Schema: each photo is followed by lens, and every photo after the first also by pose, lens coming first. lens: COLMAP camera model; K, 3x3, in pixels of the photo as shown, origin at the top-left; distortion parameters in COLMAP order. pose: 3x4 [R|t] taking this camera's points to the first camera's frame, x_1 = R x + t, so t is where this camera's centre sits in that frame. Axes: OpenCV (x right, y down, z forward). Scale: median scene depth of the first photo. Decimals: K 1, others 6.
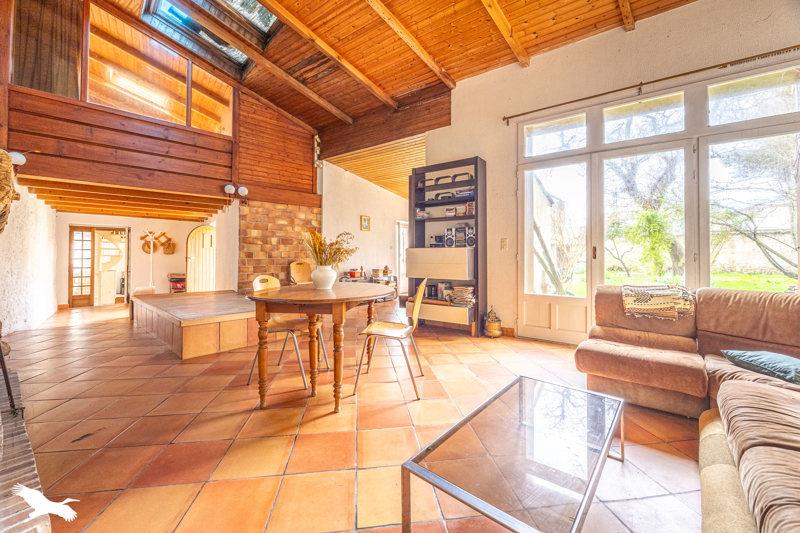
lens RADIAL K [[320.2, 0, 404.6], [0, 320.2, 254.3], [0, 0, 1]] dist [0.000166, 0.000012]
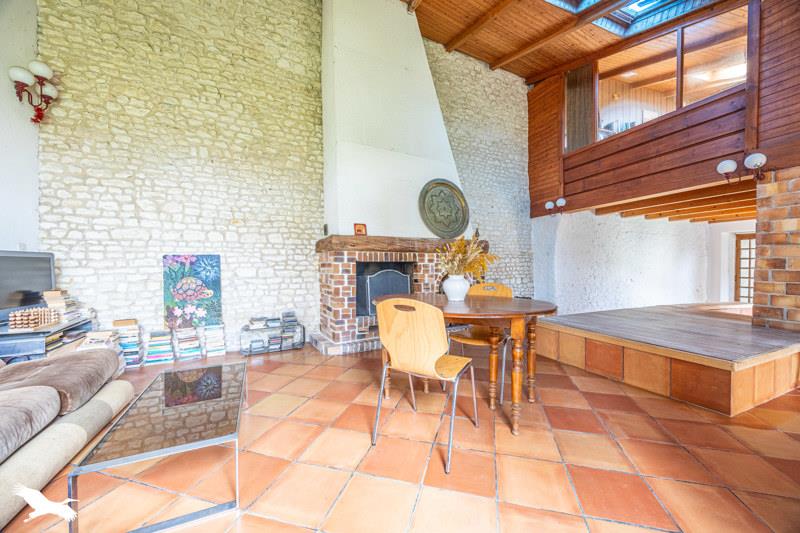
lens RADIAL K [[305.2, 0, 400.0], [0, 305.2, 266.5], [0, 0, 1]] dist [-0.000490, -0.000084]
pose [[-0.409788, 0.003033, -0.912176, 0.317562], [0.004542, 0.999989, 0.001284, 0.003954], [0.912170, -0.003617, -0.409797, 0.613339]]
